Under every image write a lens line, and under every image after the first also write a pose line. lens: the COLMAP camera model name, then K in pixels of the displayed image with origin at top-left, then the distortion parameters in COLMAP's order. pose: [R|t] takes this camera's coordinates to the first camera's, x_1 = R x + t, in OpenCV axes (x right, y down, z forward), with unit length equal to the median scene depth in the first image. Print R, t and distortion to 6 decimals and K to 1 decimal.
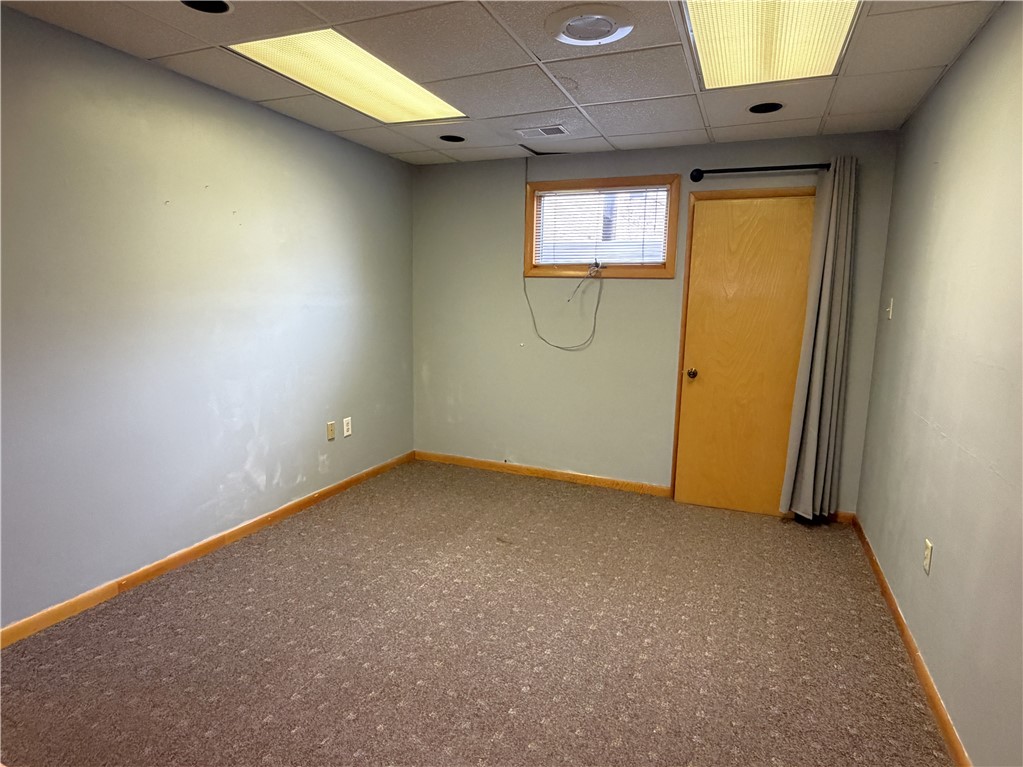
lens RADIAL K [[601.4, 0, 512.9], [0, 601.4, 381.5], [0, 0, 1]] dist [0.003178, 0.001300]
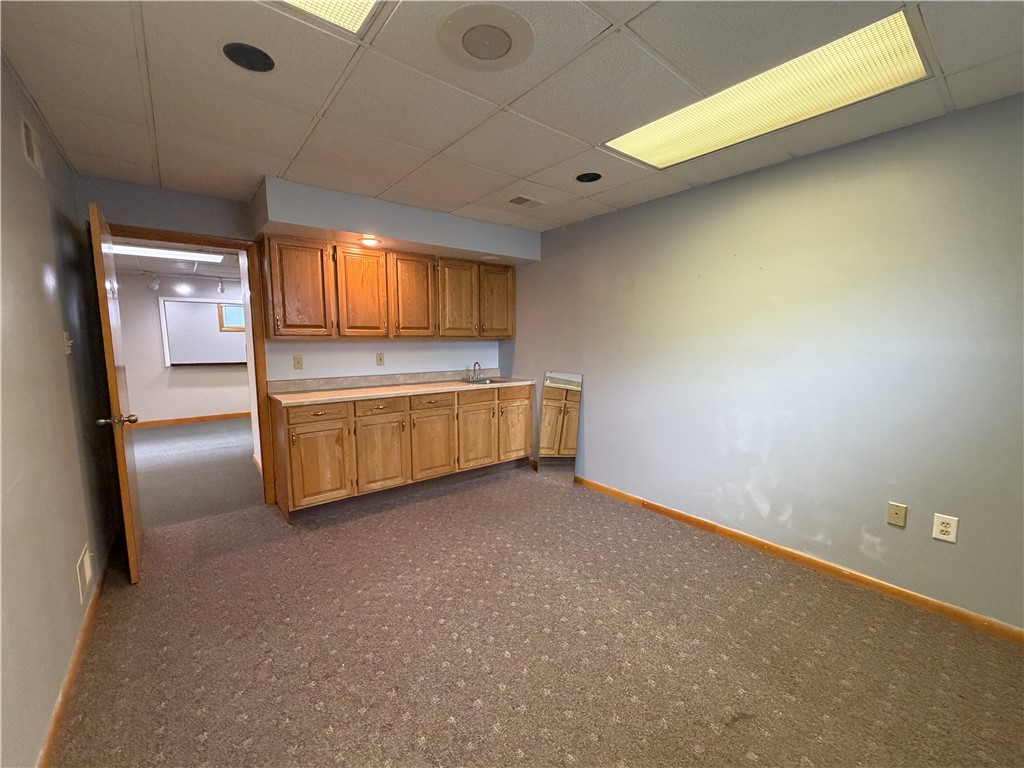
lens RADIAL K [[422.7, 0, 513.2], [0, 422.7, 387.0], [0, 0, 1]] dist [0.002186, 0.000356]
pose [[-0.499949, 0.077148, -0.862612, 0.459241], [-0.131065, 0.977813, 0.163413, -0.117141], [0.856080, 0.194757, -0.478745, 0.945750]]
